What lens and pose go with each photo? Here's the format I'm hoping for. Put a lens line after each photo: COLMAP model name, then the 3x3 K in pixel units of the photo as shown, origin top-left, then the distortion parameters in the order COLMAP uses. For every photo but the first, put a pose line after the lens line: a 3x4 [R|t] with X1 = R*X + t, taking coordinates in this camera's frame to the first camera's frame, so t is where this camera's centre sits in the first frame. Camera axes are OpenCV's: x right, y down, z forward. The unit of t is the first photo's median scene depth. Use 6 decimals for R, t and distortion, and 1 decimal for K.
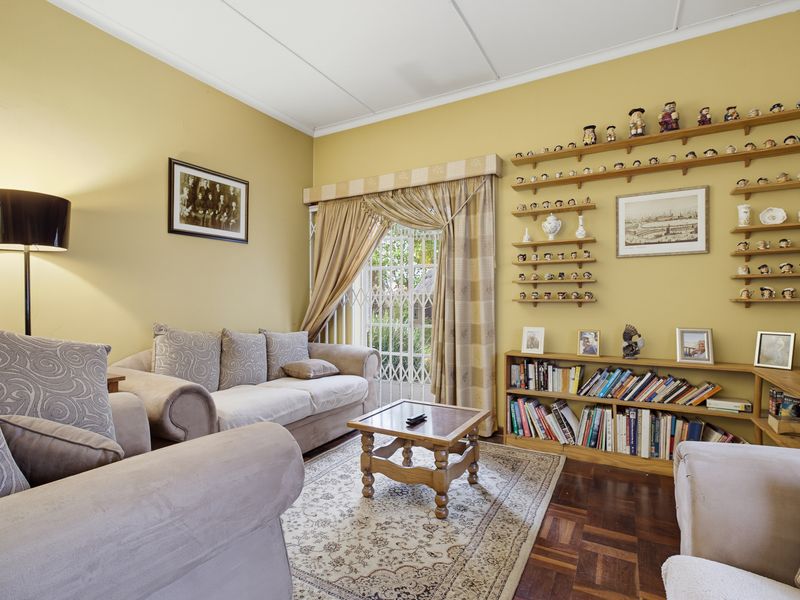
lens RADIAL K [[405.1, 0, 396.6], [0, 405.1, 300.1], [0, 0, 1]] dist [-0.005774, 0.000026]
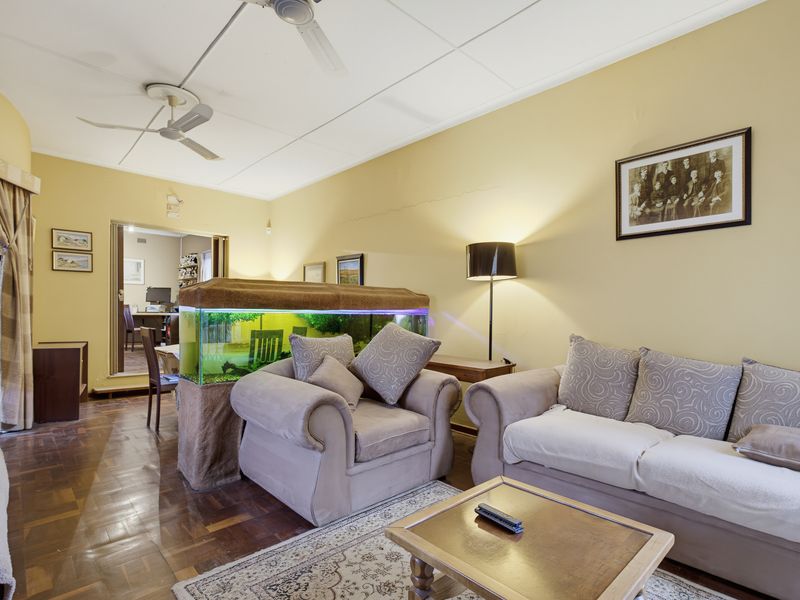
lens RADIAL K [[405.1, 0, 400.7], [0, 405.1, 313.4], [0, 0, 1]] dist [-0.005774, 0.000026]
pose [[-0.278820, 0.002985, -0.960339, 0.450825], [-0.005729, 0.999972, 0.004772, 0.001775], [0.960326, 0.006832, -0.278795, 0.730006]]
